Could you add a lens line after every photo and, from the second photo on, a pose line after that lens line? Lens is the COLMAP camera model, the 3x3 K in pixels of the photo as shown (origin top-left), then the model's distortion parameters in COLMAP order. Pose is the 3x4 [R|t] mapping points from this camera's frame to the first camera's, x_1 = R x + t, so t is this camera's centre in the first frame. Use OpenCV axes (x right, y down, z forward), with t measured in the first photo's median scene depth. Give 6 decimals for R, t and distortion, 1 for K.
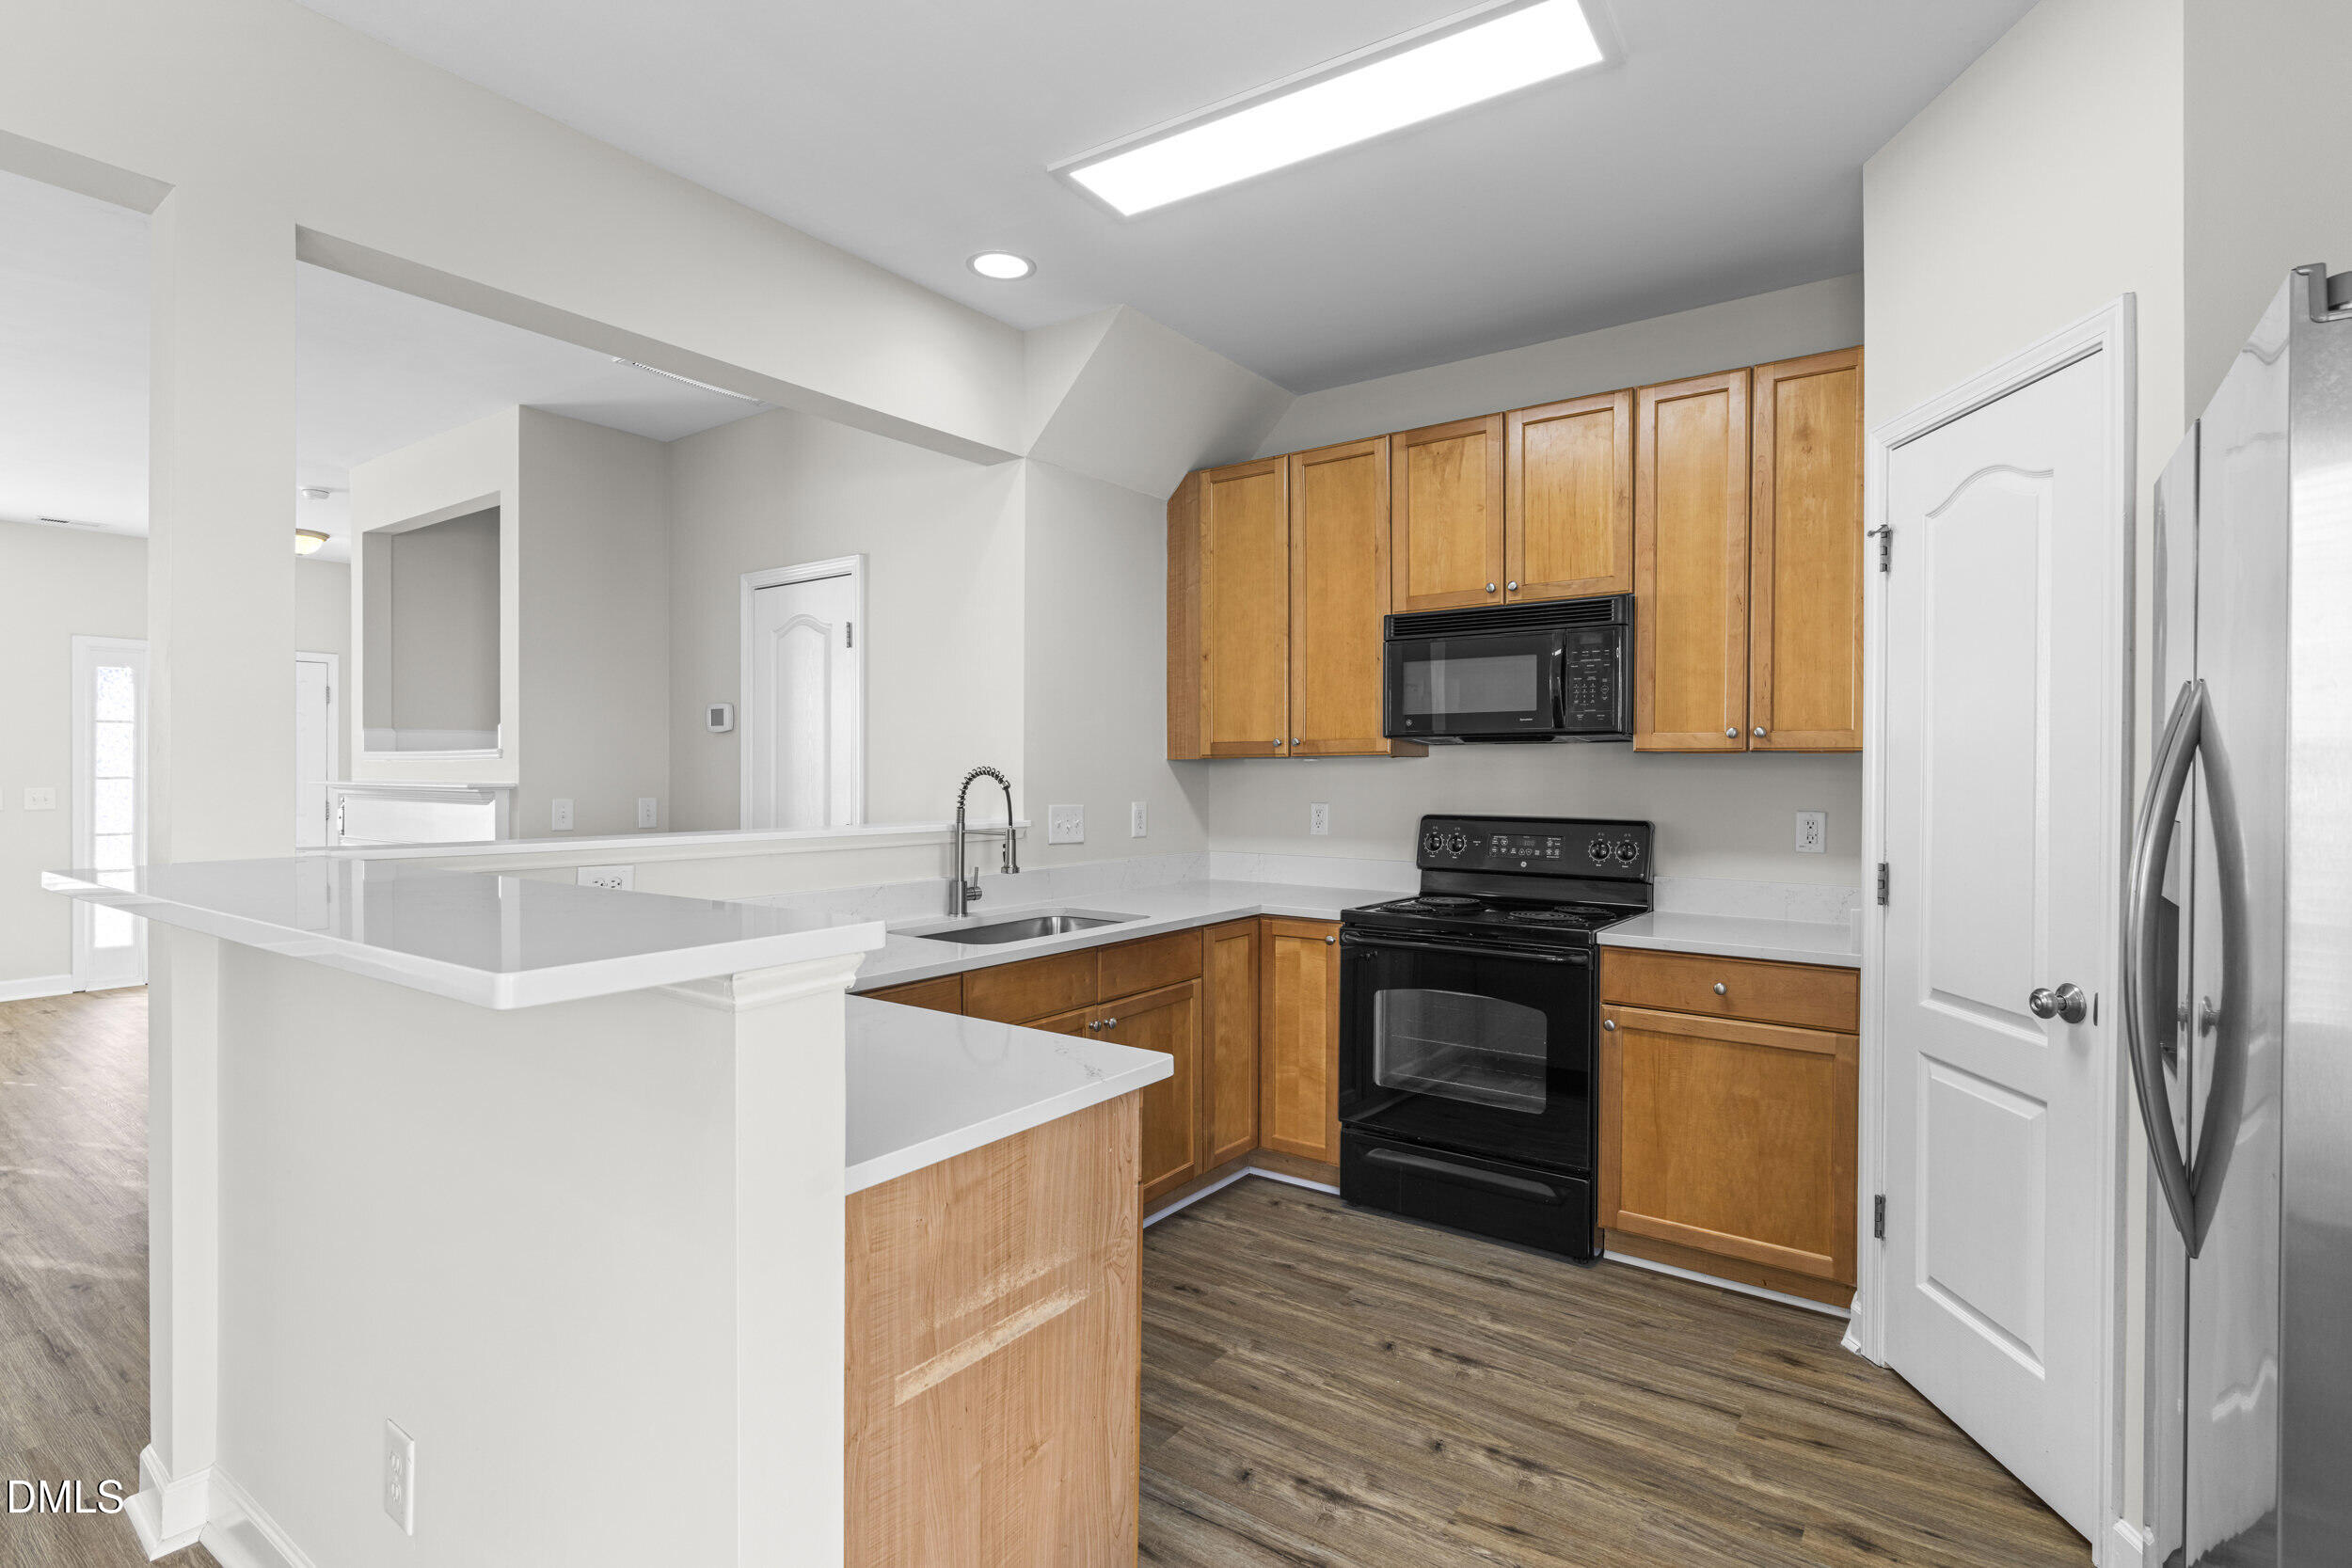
lens RADIAL K [[1128.7, 0, 1176.0], [0, 1128.7, 784.0], [0, 0, 1]] dist [-0.002107, 0.000196]
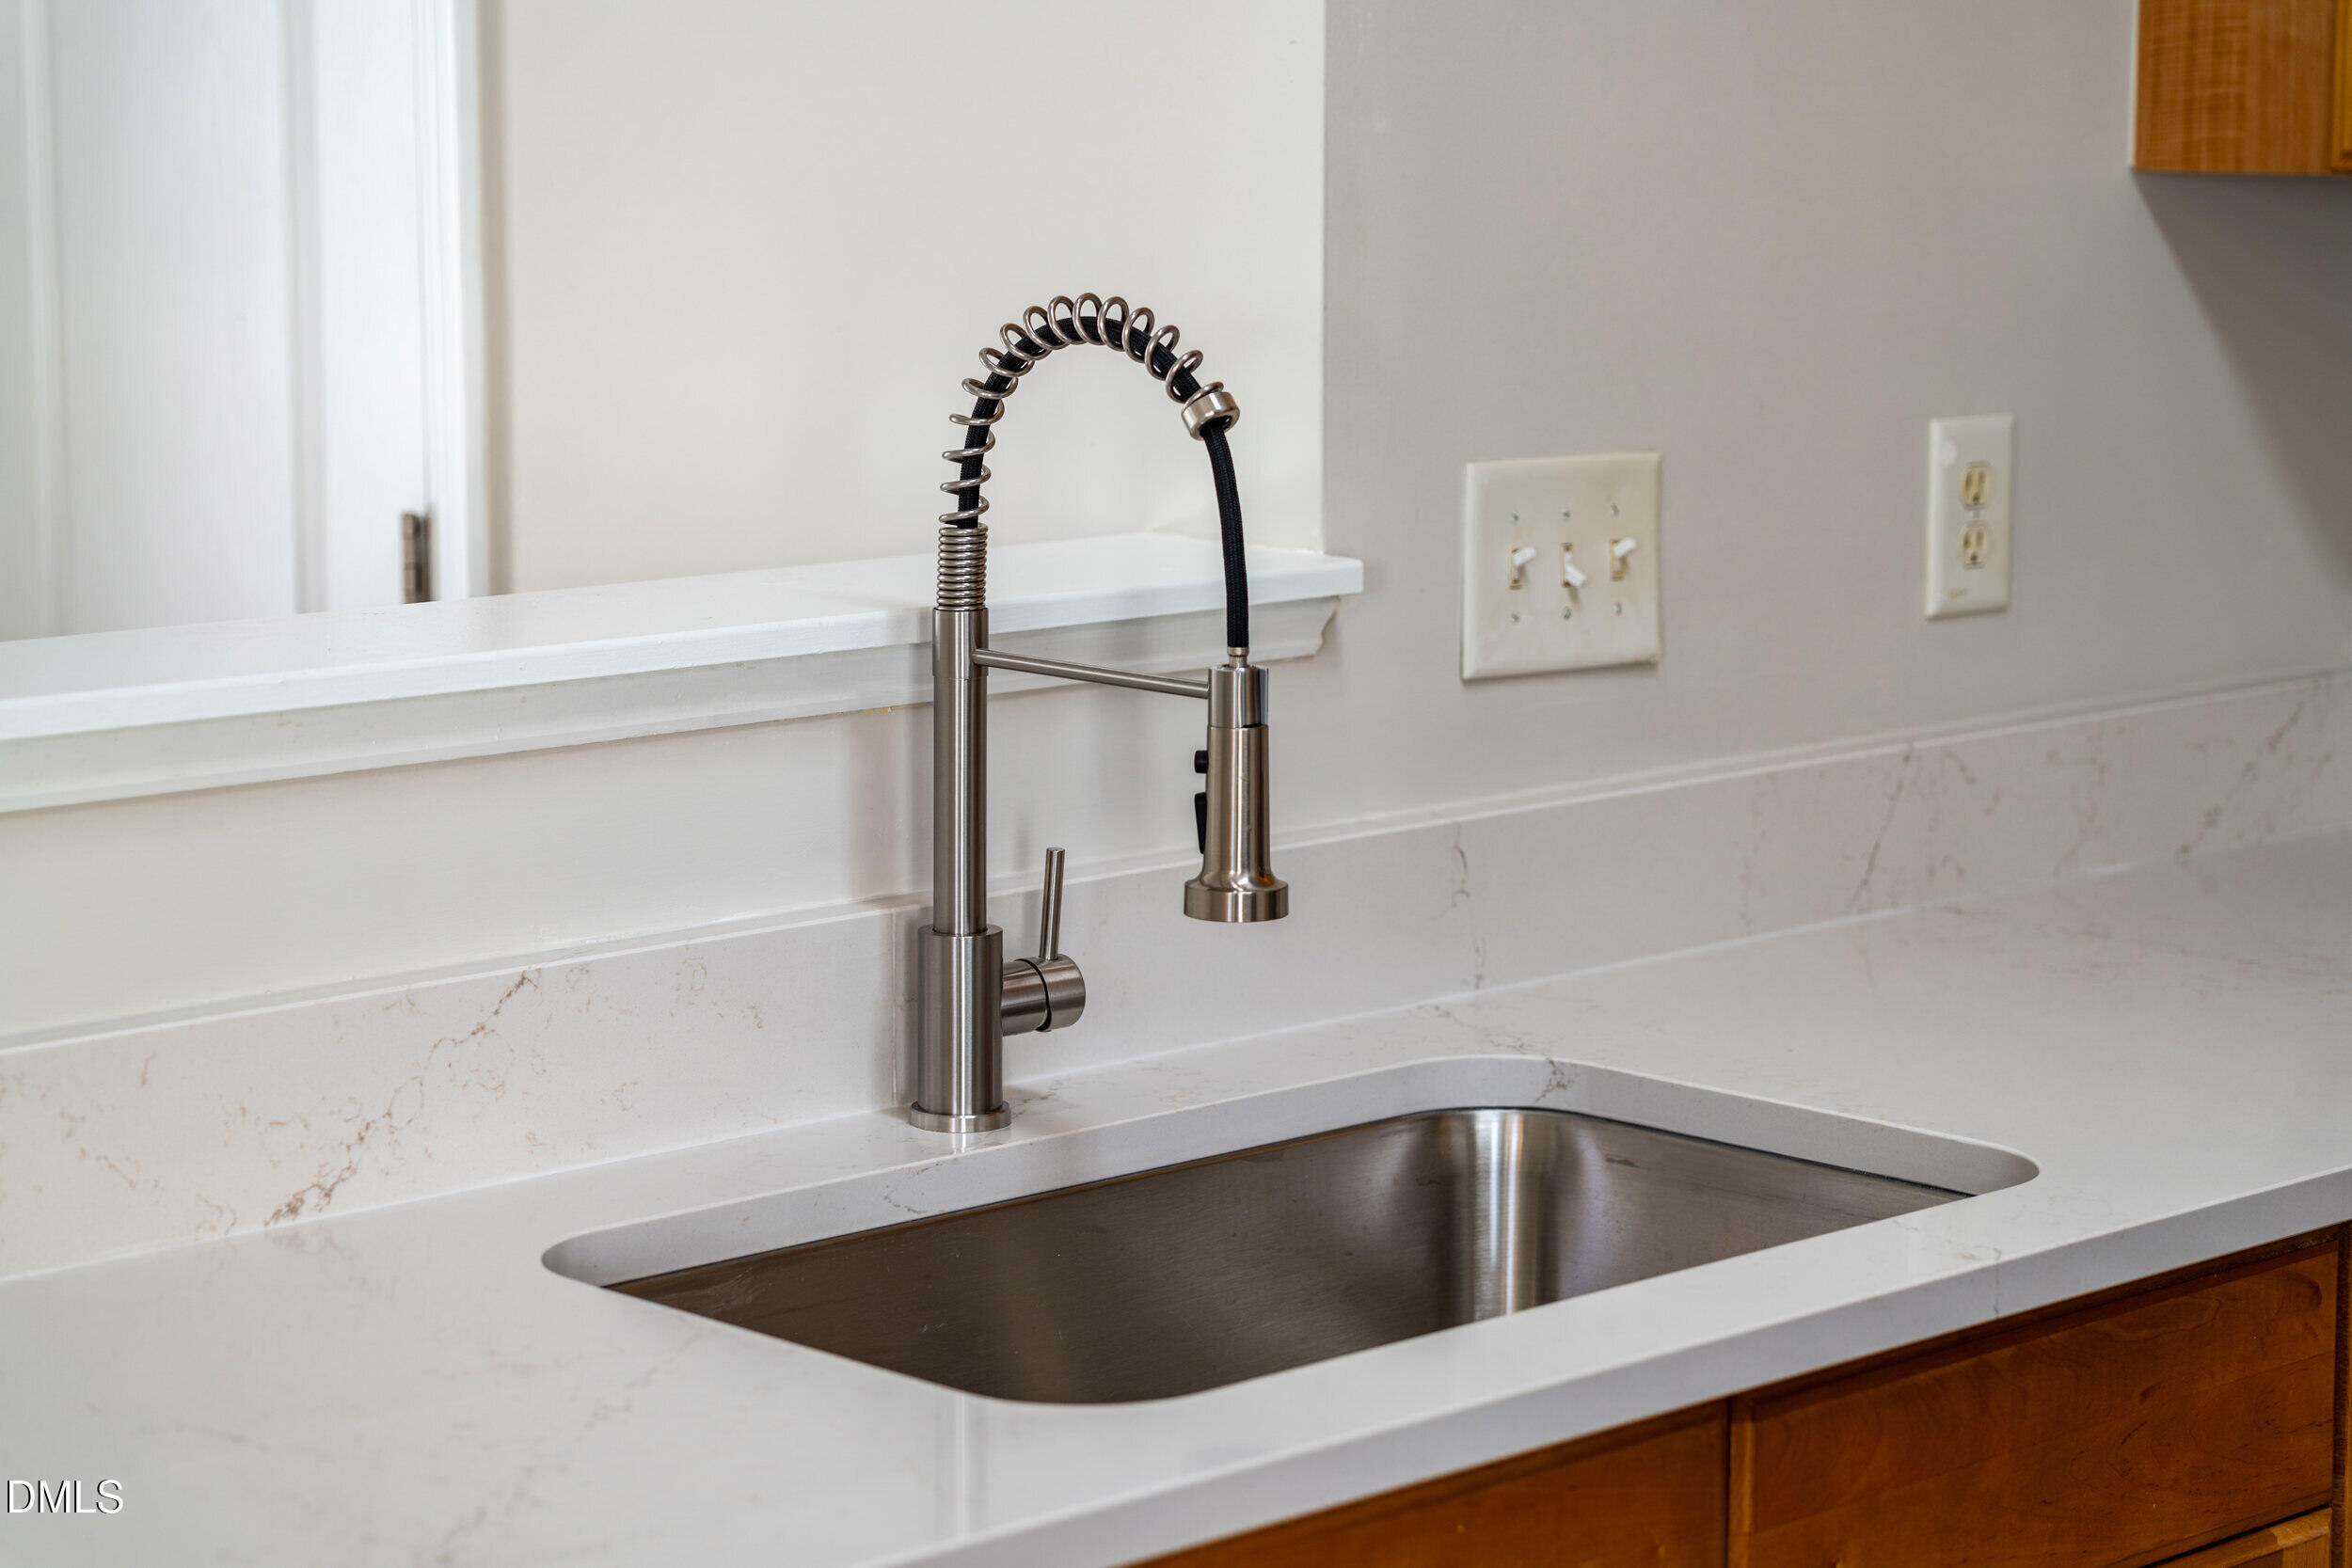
lens RADIAL K [[5142.1, 0, 1176.0], [0, 5142.1, 784.0], [0, 0, 1]] dist [0.035501, 0.139124]
pose [[0.985361, 0.023342, -0.168876, -0.021262], [0.001805, 0.989099, 0.147243, -0.055535], [0.170472, -0.145392, 0.974577, 0.215681]]
